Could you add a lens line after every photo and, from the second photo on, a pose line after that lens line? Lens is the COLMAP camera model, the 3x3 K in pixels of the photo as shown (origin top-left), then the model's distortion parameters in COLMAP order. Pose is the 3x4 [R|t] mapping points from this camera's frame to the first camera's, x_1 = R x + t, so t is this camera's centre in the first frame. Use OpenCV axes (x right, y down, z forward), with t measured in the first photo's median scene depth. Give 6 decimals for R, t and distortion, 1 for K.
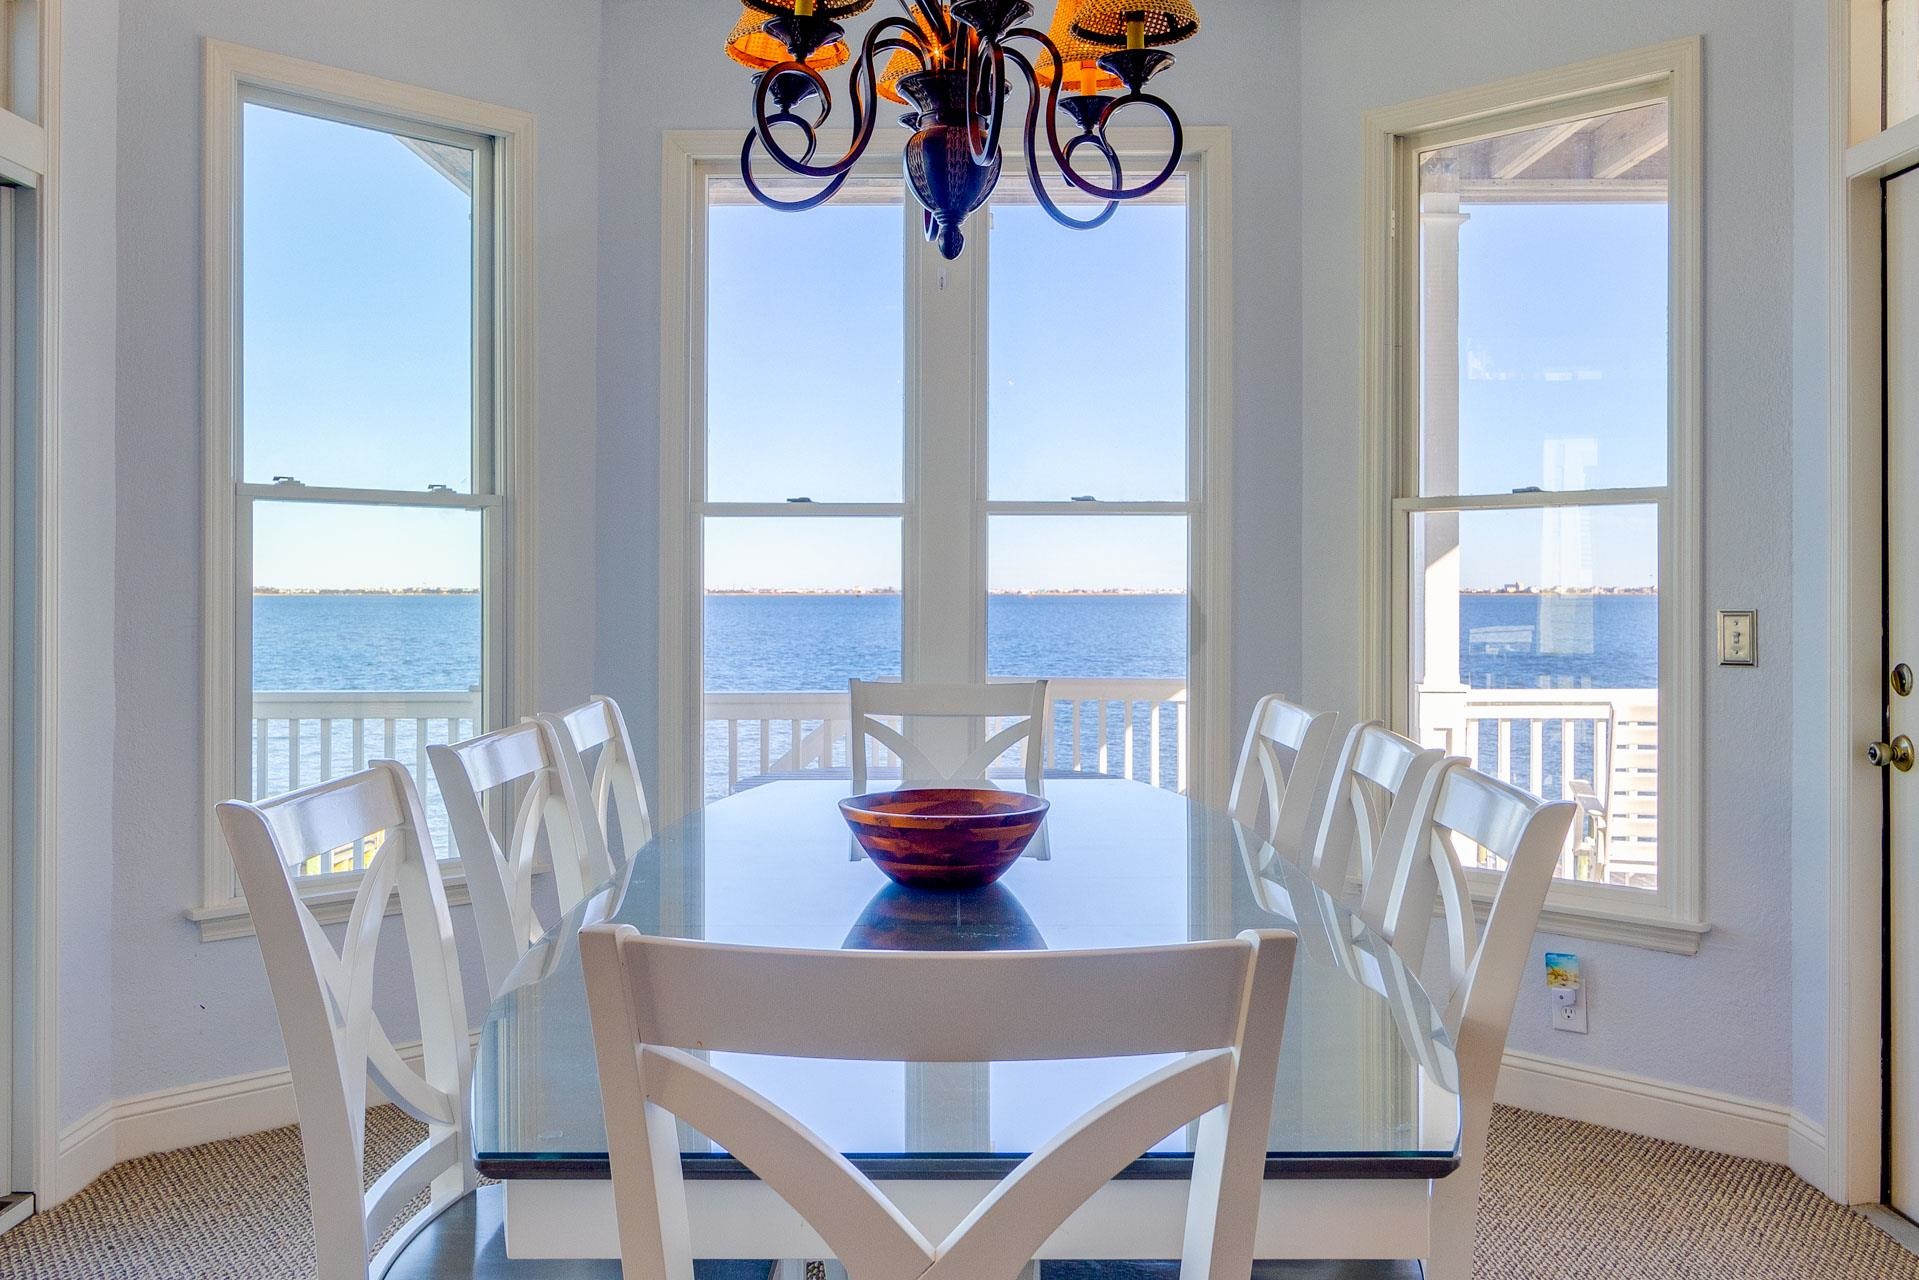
lens RADIAL K [[1655.2, 0, 953.8], [0, 1655.2, 591.4], [0, 0, 1]] dist [-0.017222, -0.003823]
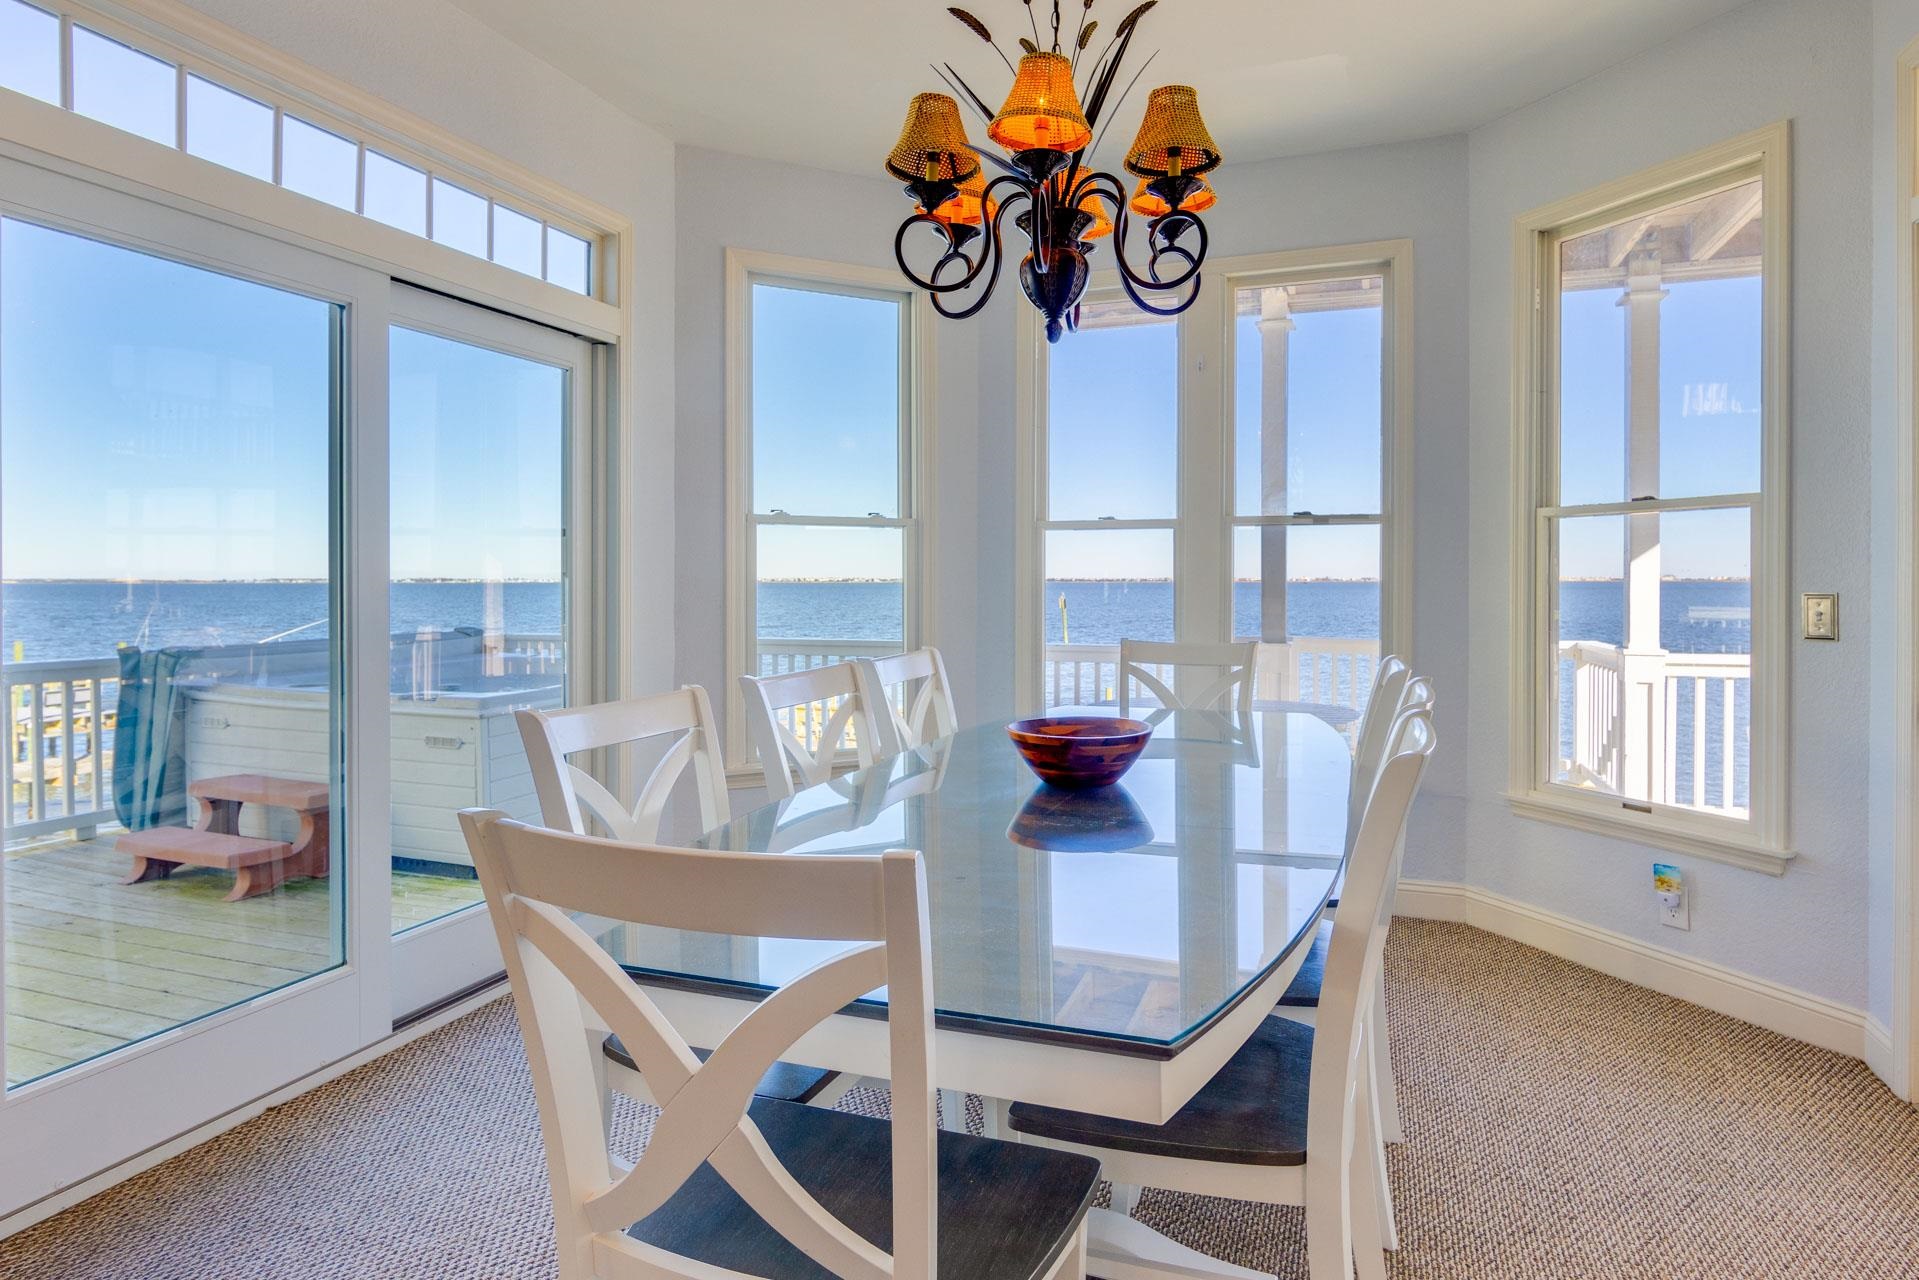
lens RADIAL K [[1057.1, 0, 1000.2], [0, 1057.1, 586.7], [0, 0, 1]] dist [-0.013549, 0.002141]
pose [[0.945220, 0.001451, -0.326431, 0.152212], [0.000030, 0.999990, 0.004534, 0.002963], [0.326435, -0.004296, 0.945210, 0.076102]]
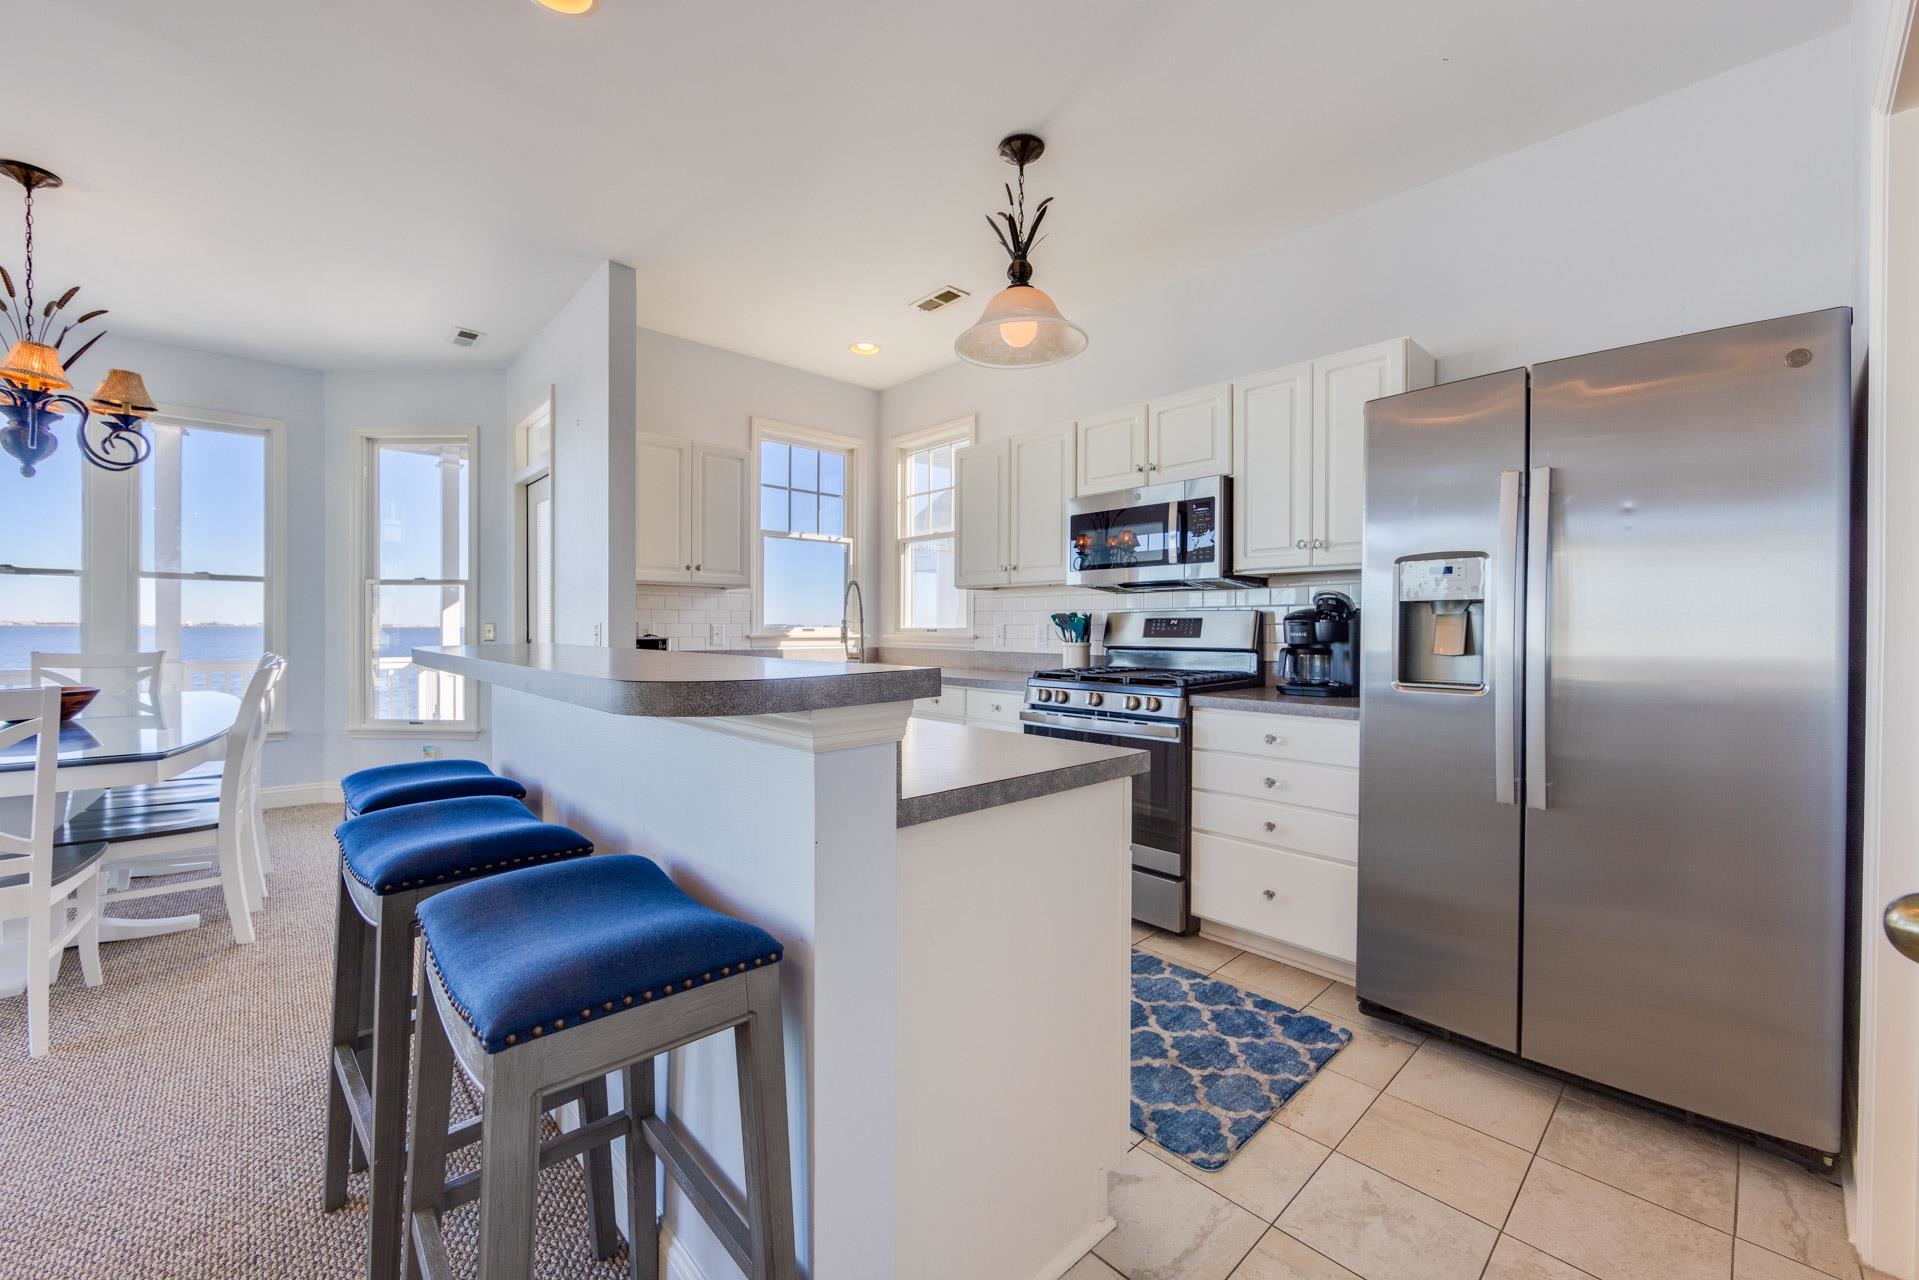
lens RADIAL K [[751.2, 0, 954.5], [0, 751.2, 637.6], [0, 0, 1]] dist [-0.005494, 0.002517]
pose [[0.733333, -0.003436, 0.679861, 0.162676], [-0.002808, 0.999963, 0.008083, 0.024898], [-0.679864, -0.007837, 0.733296, -0.536515]]
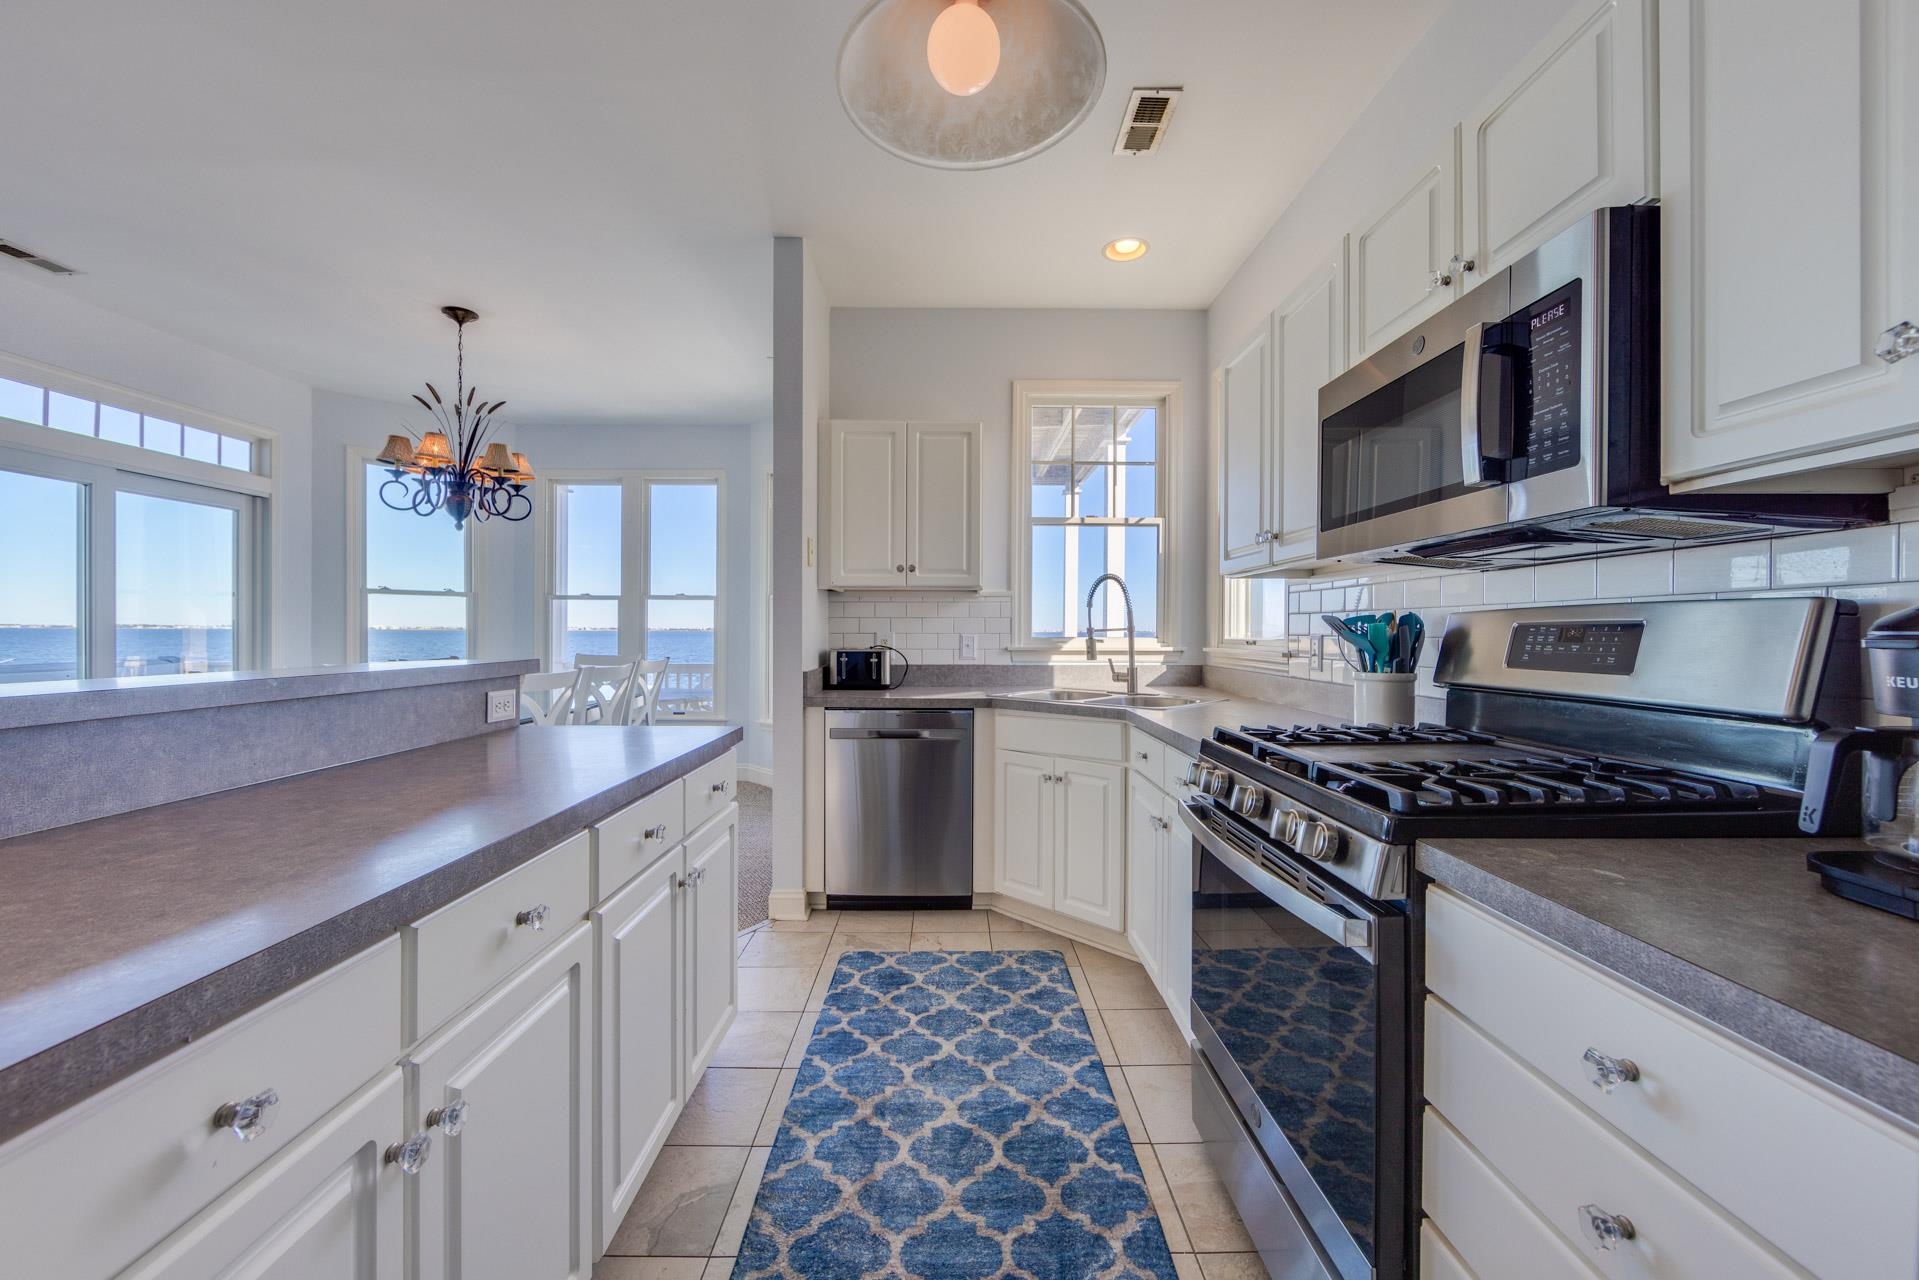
lens RADIAL K [[751.2, 0, 956.0], [0, 751.2, 636.3], [0, 0, 1]] dist [-0.005494, 0.002517]
pose [[0.999945, 0.005428, 0.008940, 0.664632], [-0.005454, 0.999981, 0.002861, 0.014636], [-0.008924, -0.002909, 0.999956, -0.416675]]
